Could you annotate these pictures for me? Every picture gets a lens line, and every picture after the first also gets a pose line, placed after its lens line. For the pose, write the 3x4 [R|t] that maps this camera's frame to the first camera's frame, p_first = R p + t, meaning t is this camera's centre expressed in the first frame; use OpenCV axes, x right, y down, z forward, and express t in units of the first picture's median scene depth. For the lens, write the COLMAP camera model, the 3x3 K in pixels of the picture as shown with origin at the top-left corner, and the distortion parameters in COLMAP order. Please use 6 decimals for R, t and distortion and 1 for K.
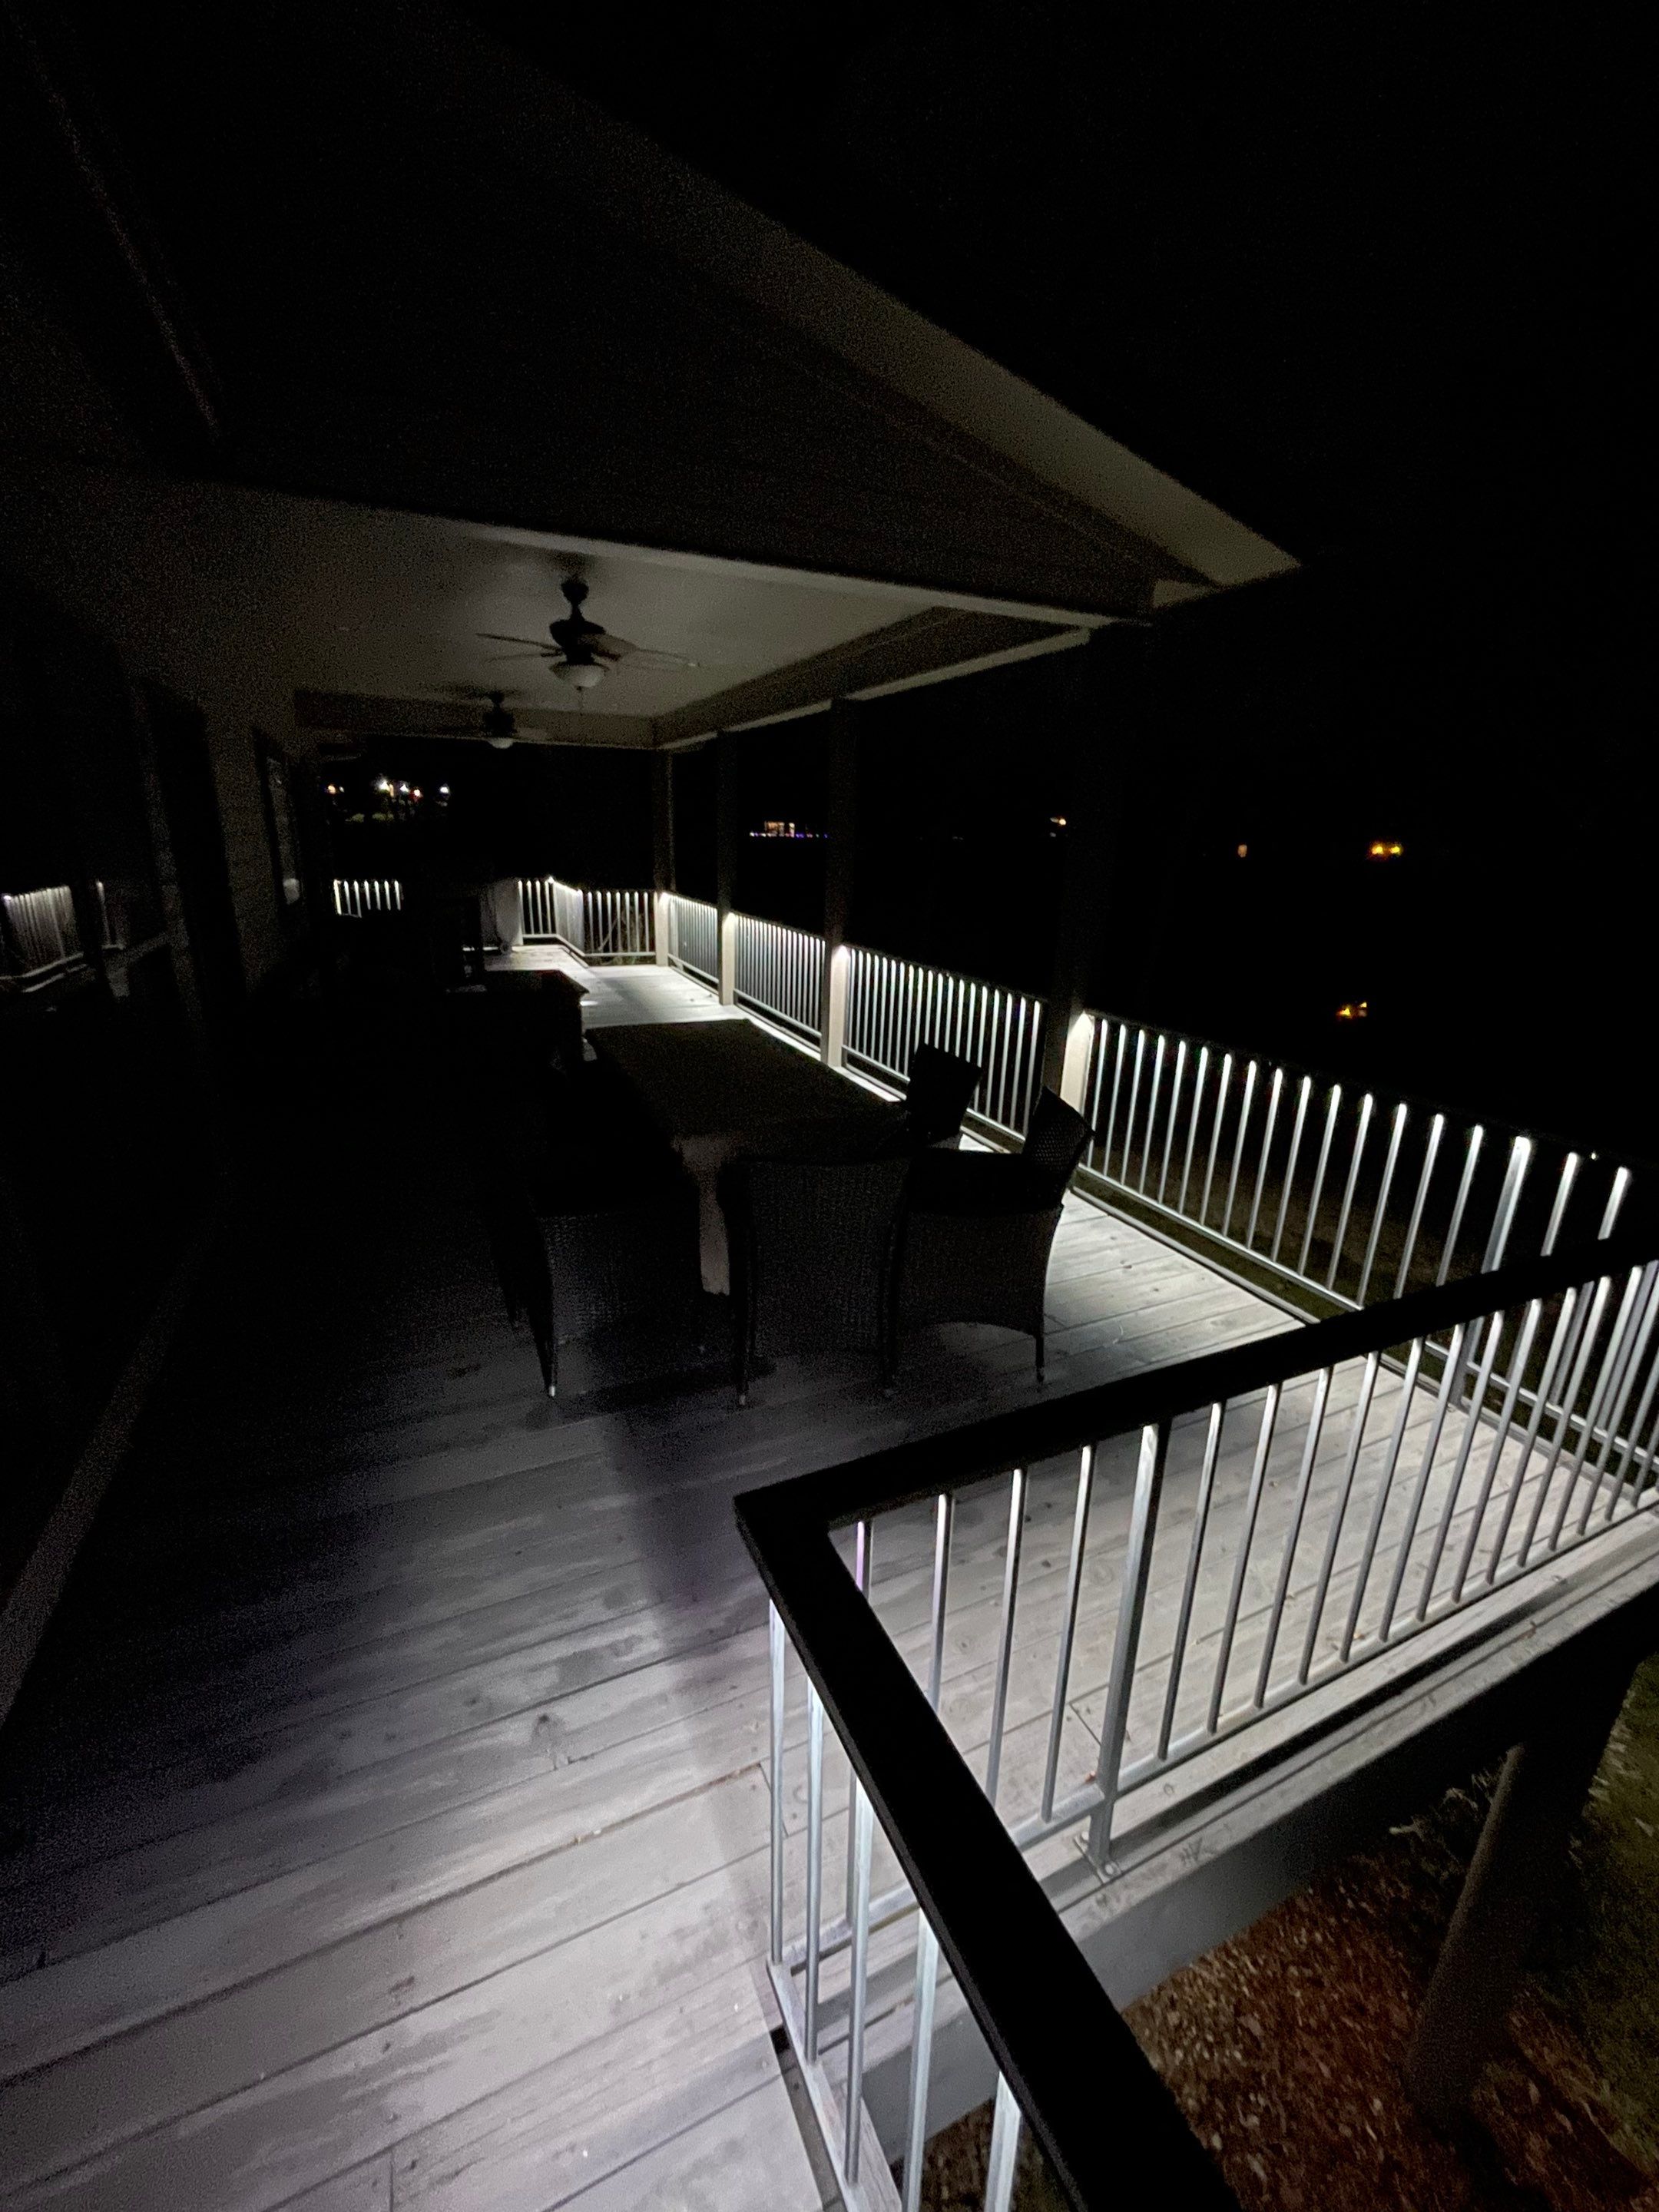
lens RADIAL K [[897.7, 0, 833.6], [0, 897.7, 1108.5], [0, 0, 1]] dist [-0.001048, -0.000020]
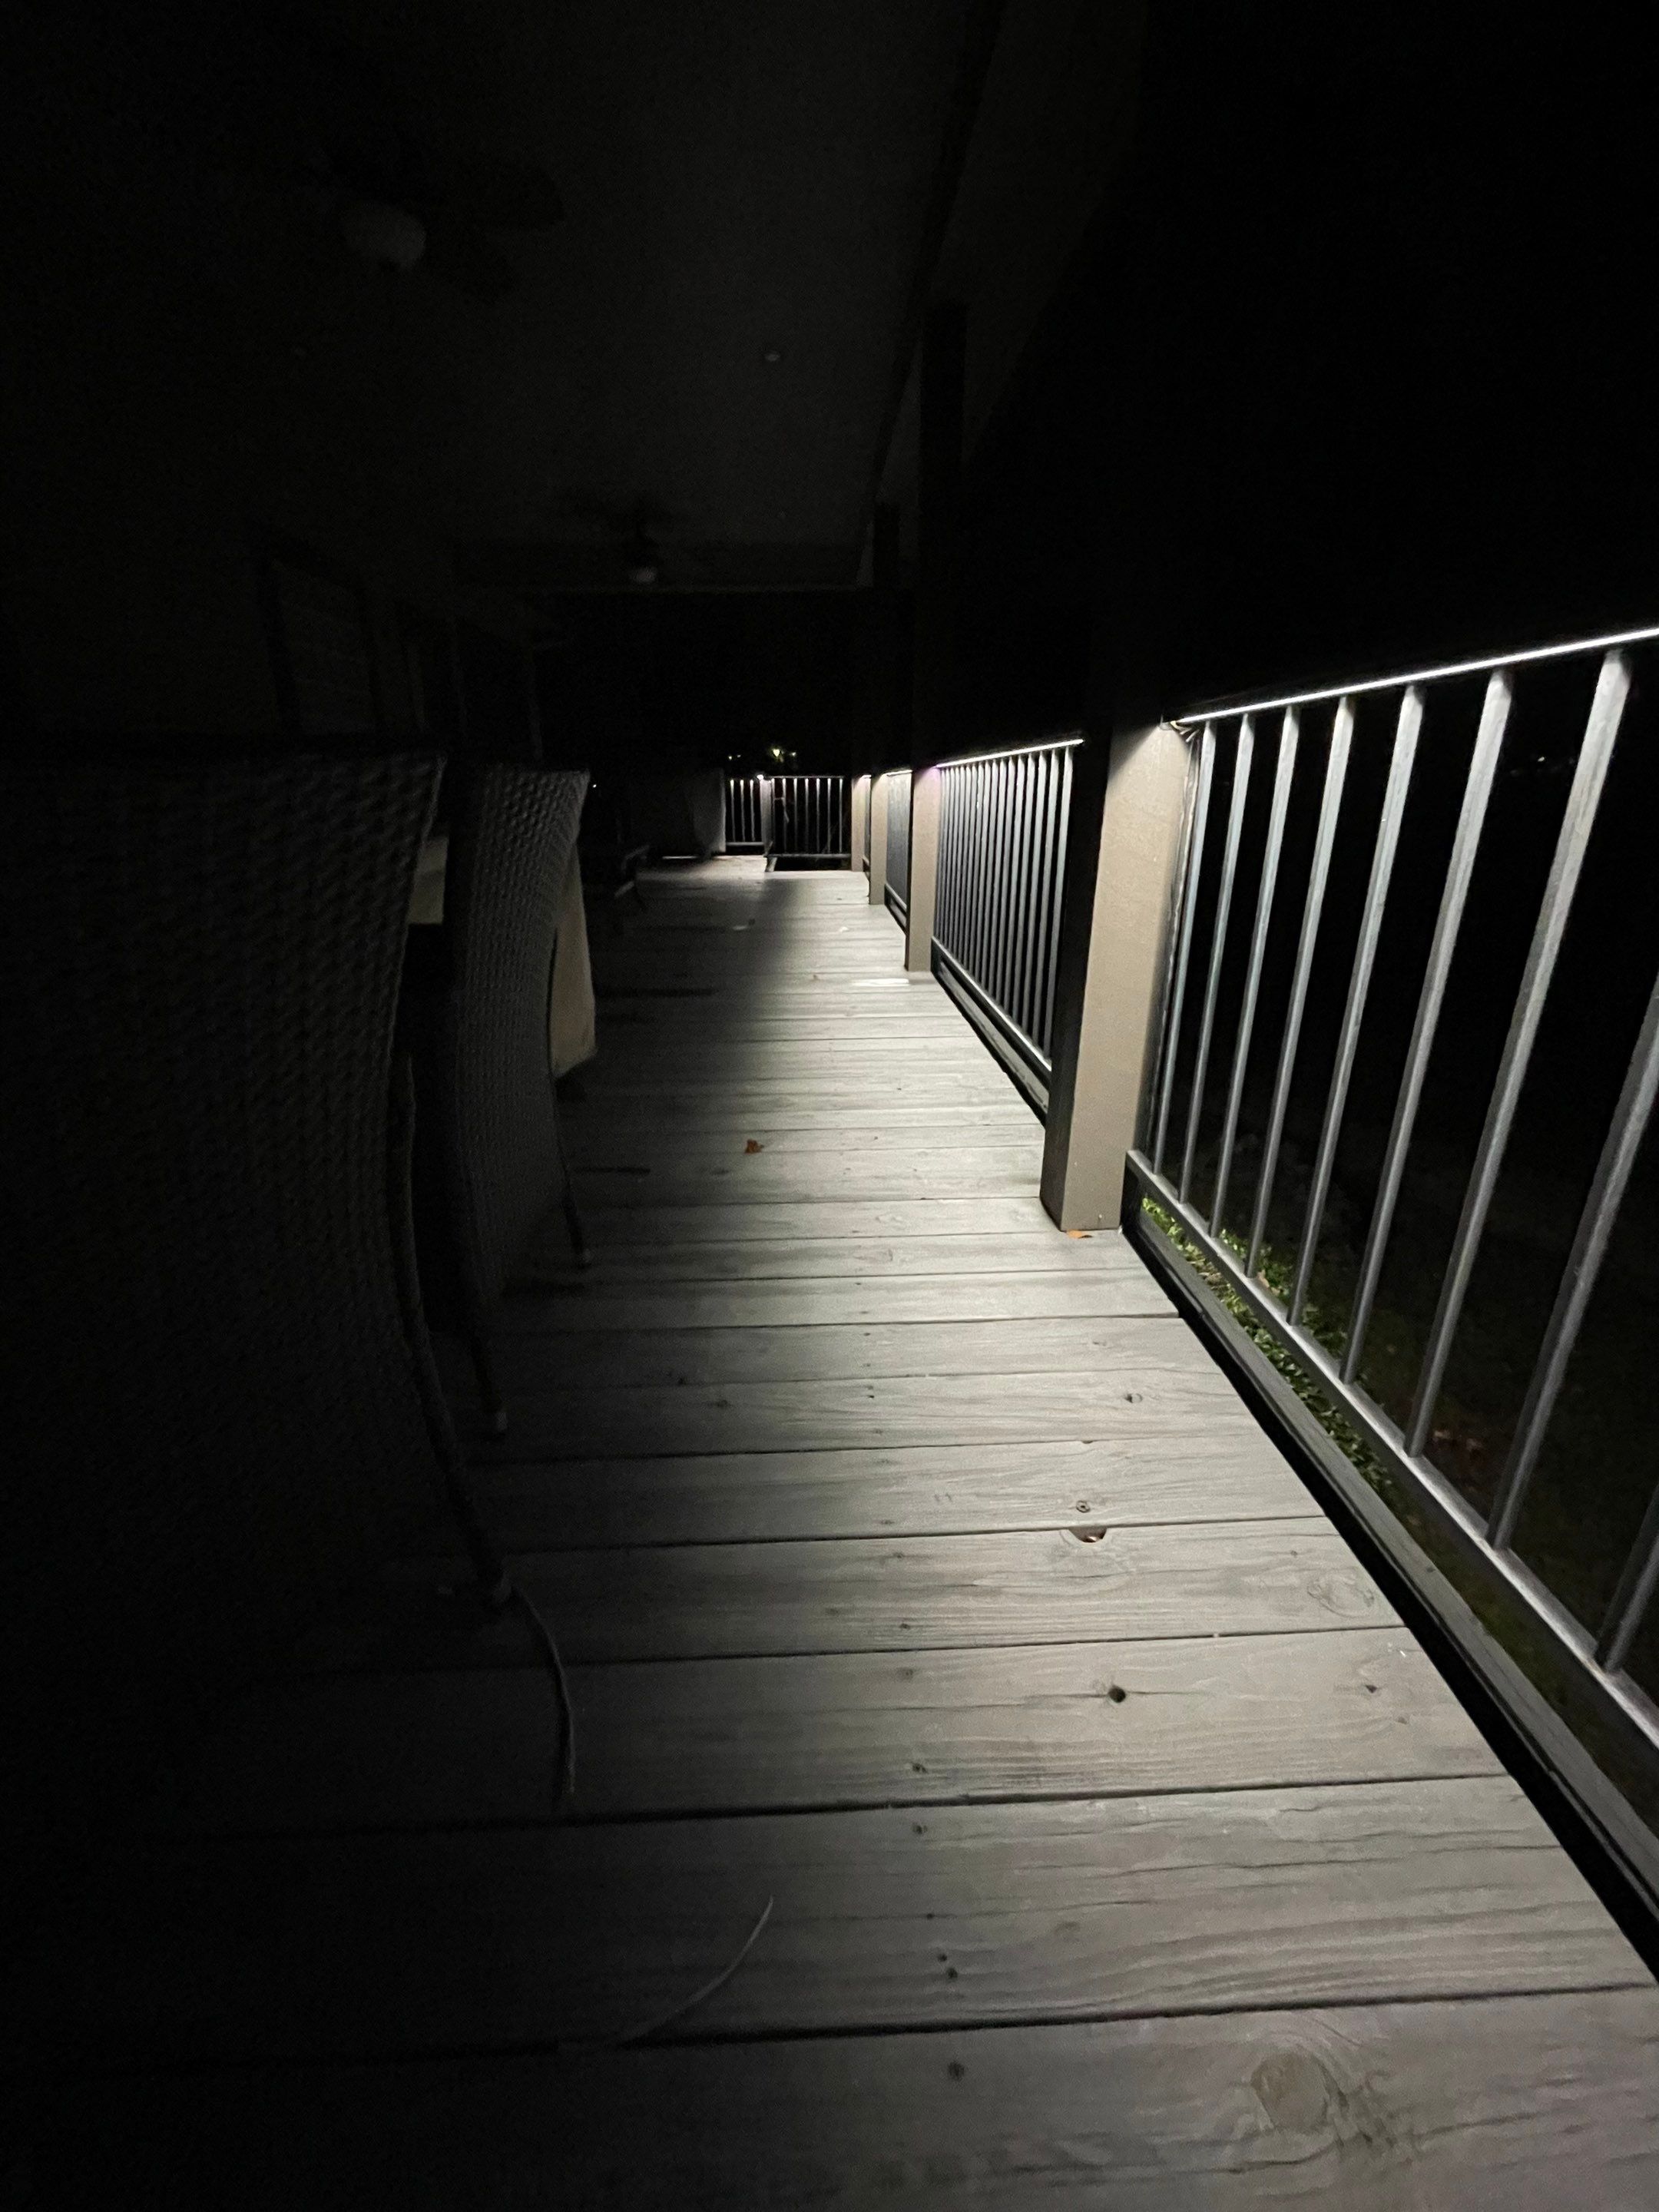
lens RADIAL K [[897.7, 0, 831.7], [0, 897.7, 1109.0], [0, 0, 1]] dist [-0.001943, -0.000972]
pose [[0.921632, 0.102819, -0.374196, 0.116505], [-0.089038, 0.994564, 0.053981, 0.012333], [0.377712, -0.016433, 0.925777, 0.240543]]
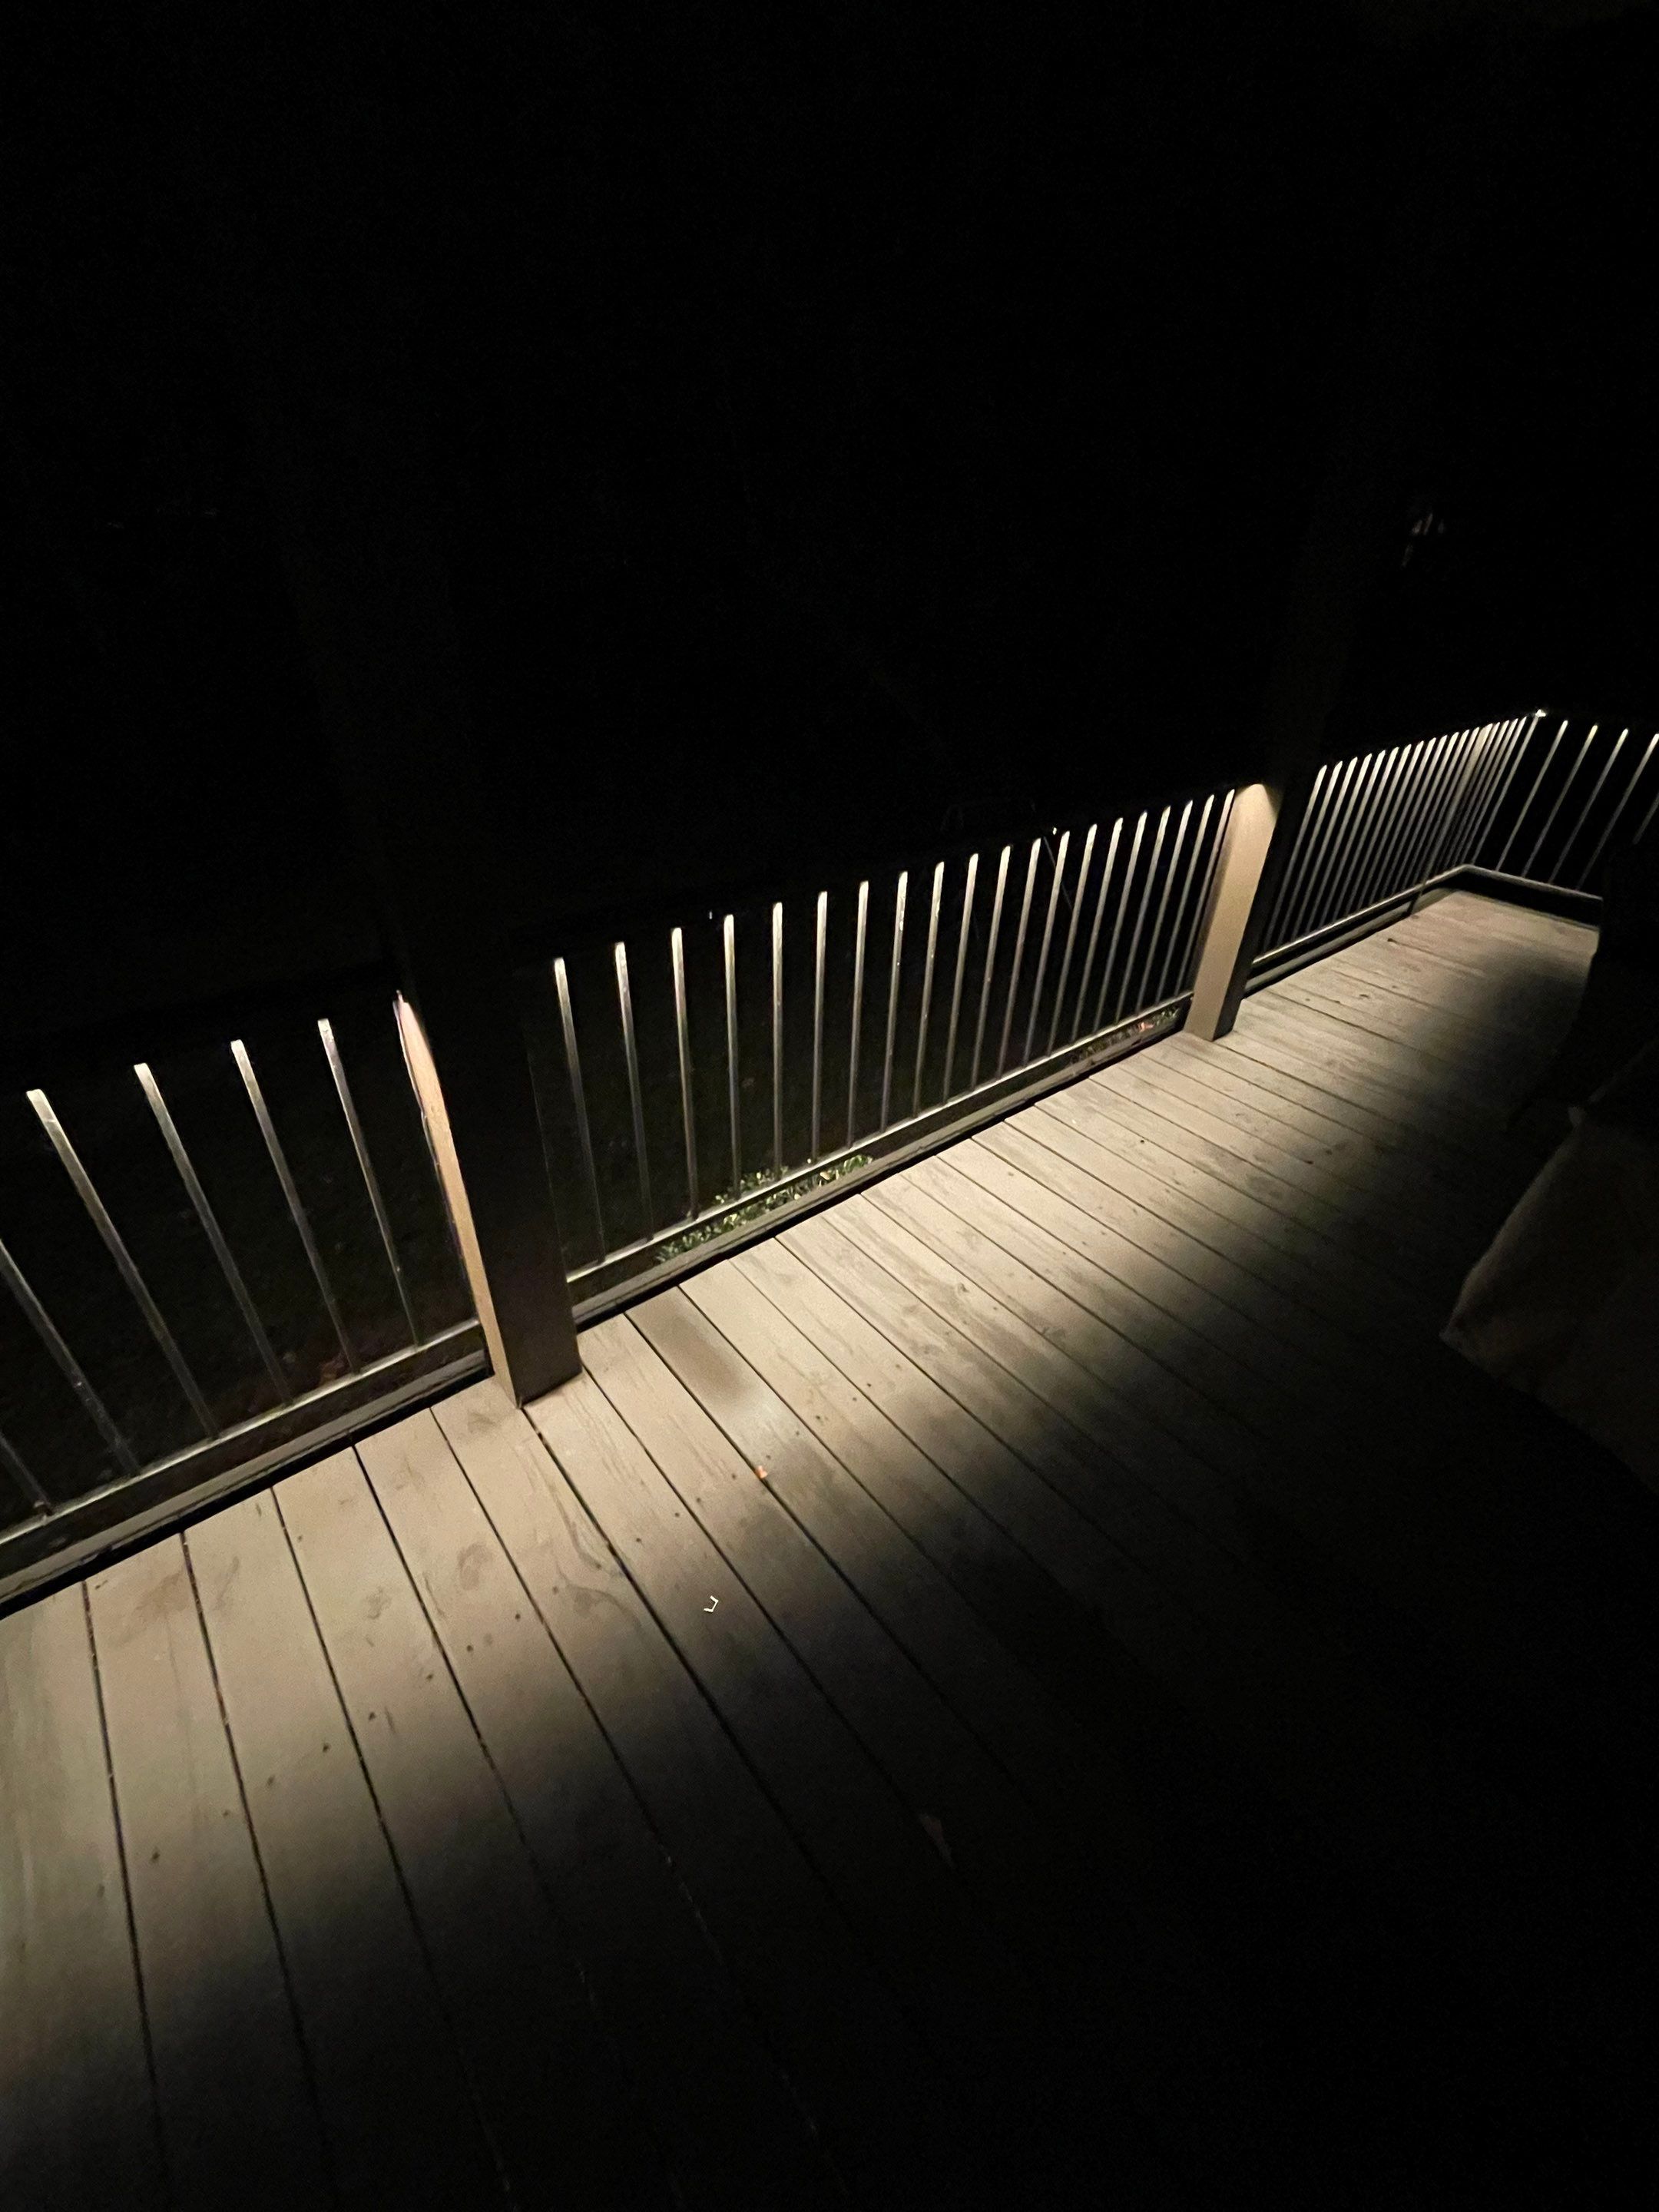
lens RADIAL K [[899.1, 0, 832.1], [0, 899.1, 1109.0], [0, 0, 1]] dist [-0.003161, -0.000387]
pose [[-0.251208, -0.564351, 0.786386, -0.125906], [0.247823, 0.747858, 0.615867, -0.164557], [-0.935670, 0.349595, -0.048009, 0.553773]]
